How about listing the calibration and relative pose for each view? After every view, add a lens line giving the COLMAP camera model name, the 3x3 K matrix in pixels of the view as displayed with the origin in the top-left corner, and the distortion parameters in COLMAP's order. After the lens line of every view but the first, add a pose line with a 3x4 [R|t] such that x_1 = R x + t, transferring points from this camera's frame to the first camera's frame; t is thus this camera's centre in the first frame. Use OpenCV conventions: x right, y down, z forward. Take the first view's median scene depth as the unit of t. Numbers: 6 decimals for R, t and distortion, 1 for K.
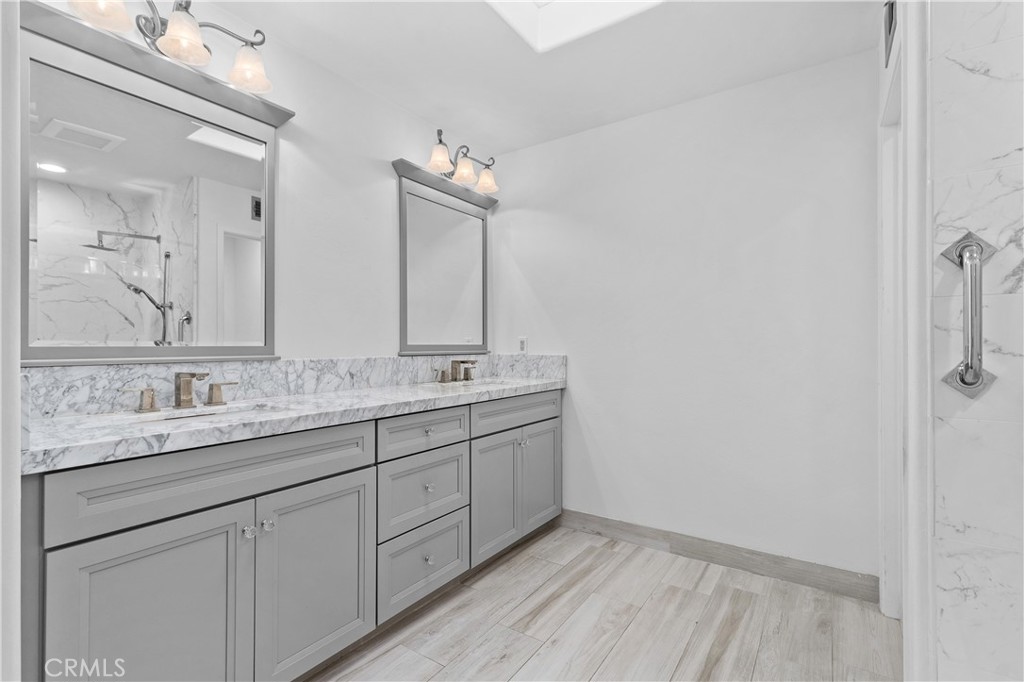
lens RADIAL K [[467.0, 0, 511.6], [0, 467.0, 339.7], [0, 0, 1]] dist [0.003413, 0.000070]
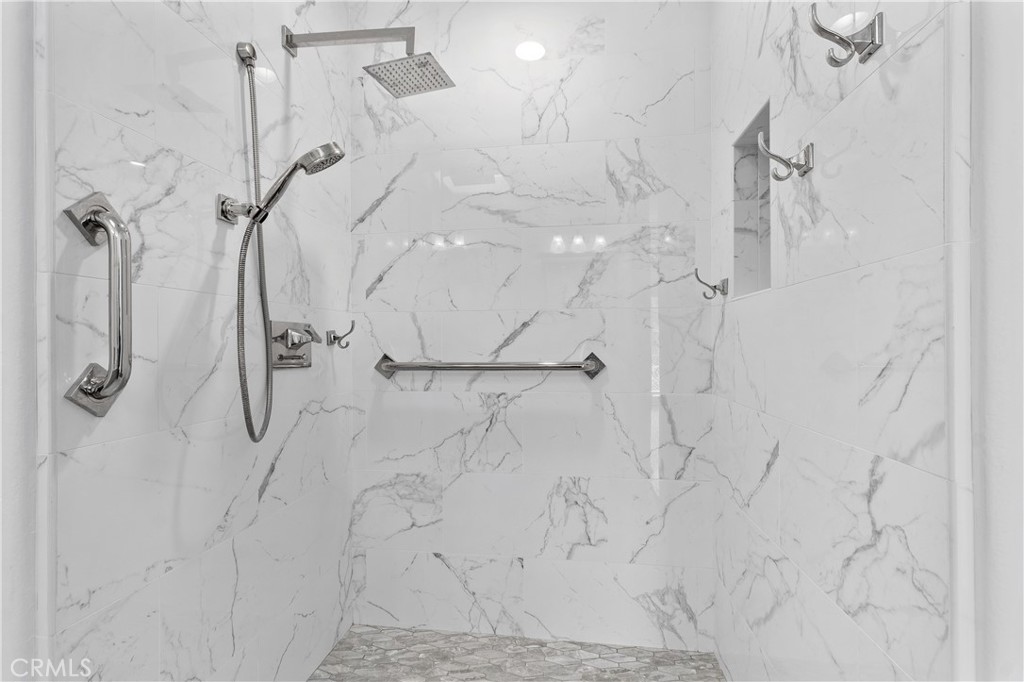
lens RADIAL K [[467.0, 0, 512.2], [0, 467.0, 342.4], [0, 0, 1]] dist [0.003413, 0.000070]
pose [[-0.465892, 0.005144, 0.884827, 0.014355], [0.004413, 0.999984, -0.003490, 0.012761], [-0.884831, 0.002279, -0.465907, 0.745147]]
